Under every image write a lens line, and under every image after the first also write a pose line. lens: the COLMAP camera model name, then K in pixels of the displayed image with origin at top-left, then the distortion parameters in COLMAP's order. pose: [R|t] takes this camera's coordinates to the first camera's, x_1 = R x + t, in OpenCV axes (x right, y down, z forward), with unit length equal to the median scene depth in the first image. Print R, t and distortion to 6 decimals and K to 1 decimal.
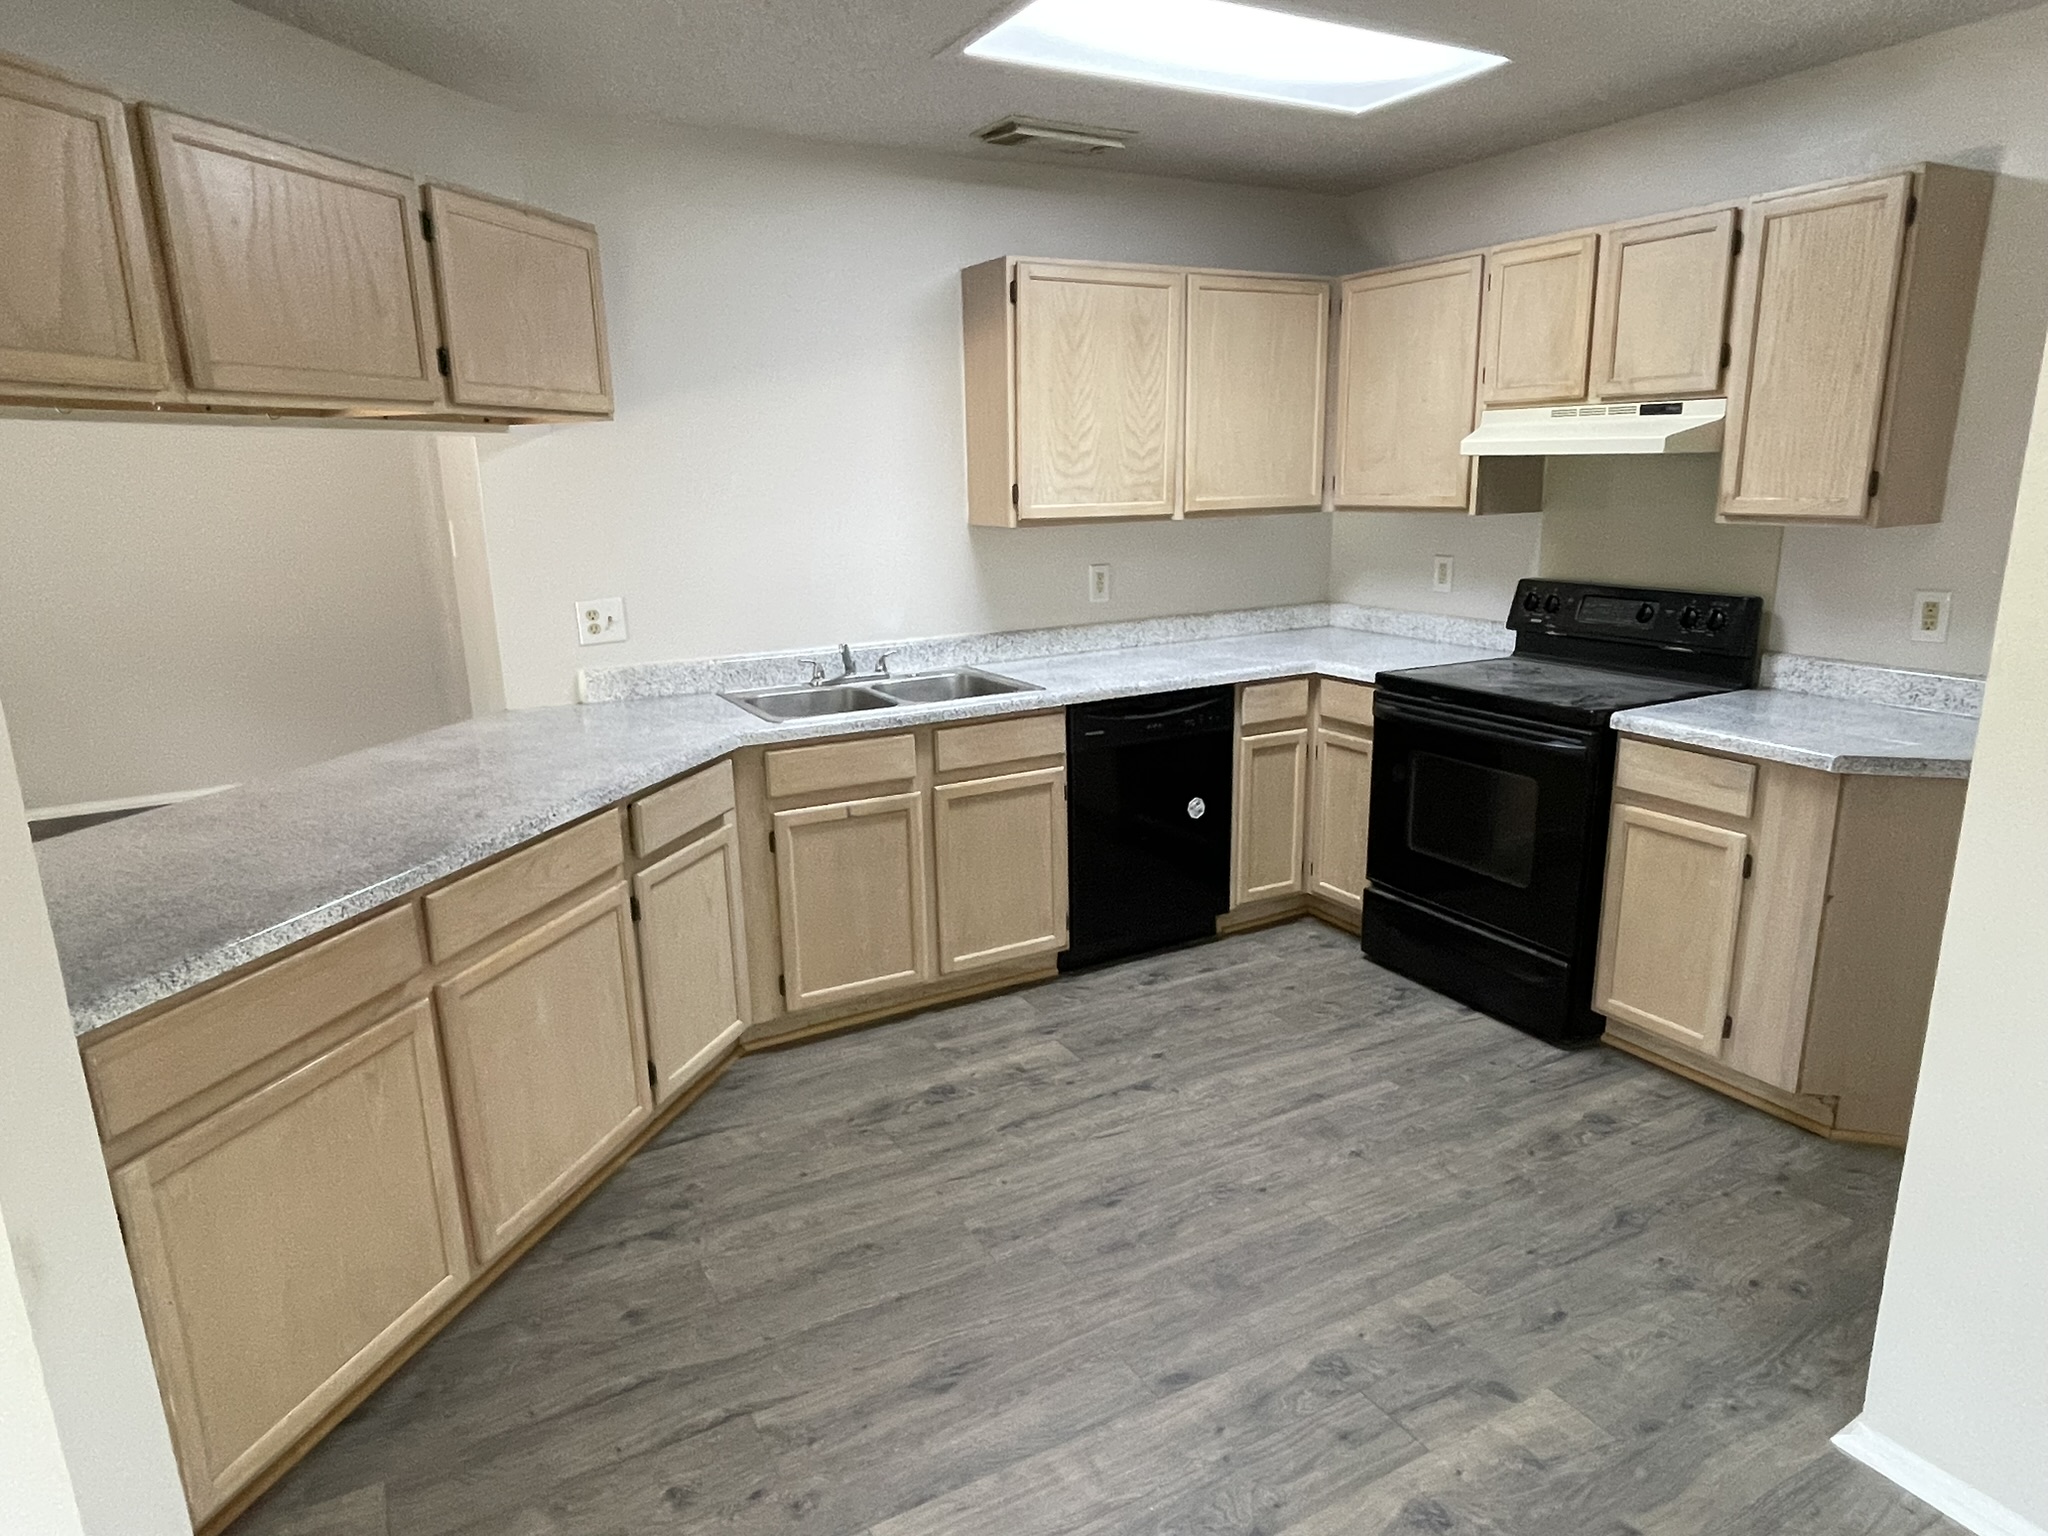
lens RADIAL K [[1238.7, 0, 1027.9], [0, 1238.7, 779.3], [0, 0, 1]] dist [-0.014180, 0.011009]
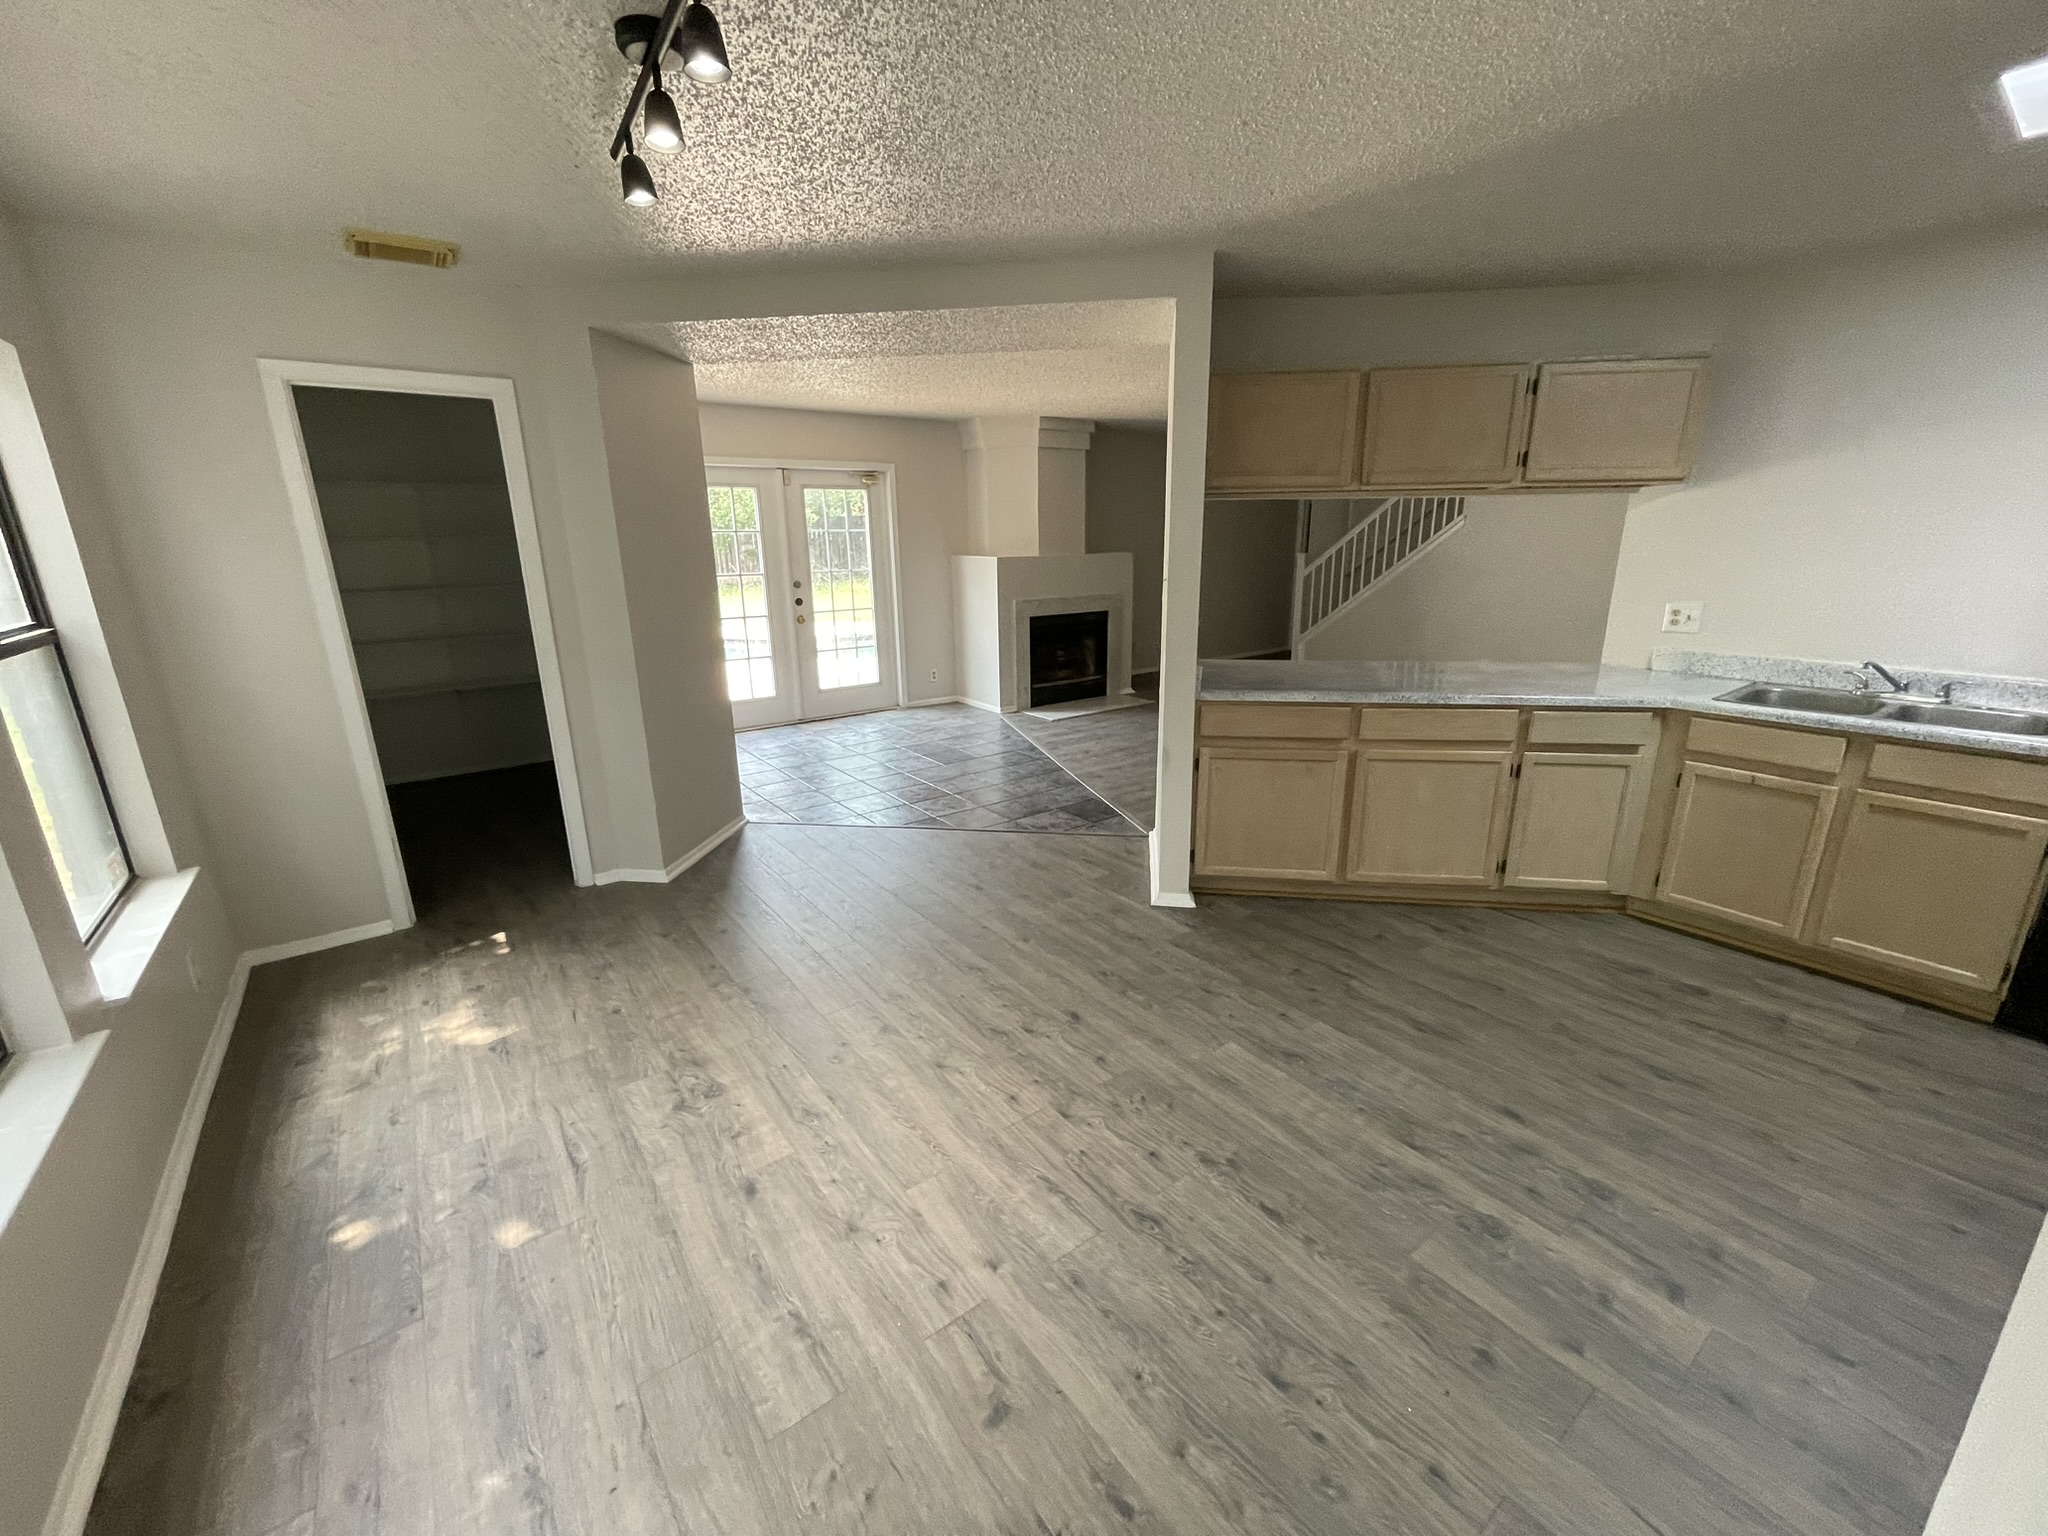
lens RADIAL K [[836.9, 0, 1024.0], [0, 836.9, 768.0], [0, 0, 1]] dist [0.000154, 0.000097]
pose [[0.131434, 0.289195, -0.948204, 0.592346], [-0.231947, 0.938923, 0.254213, -0.031977], [0.963808, 0.186521, 0.190484, 0.081233]]
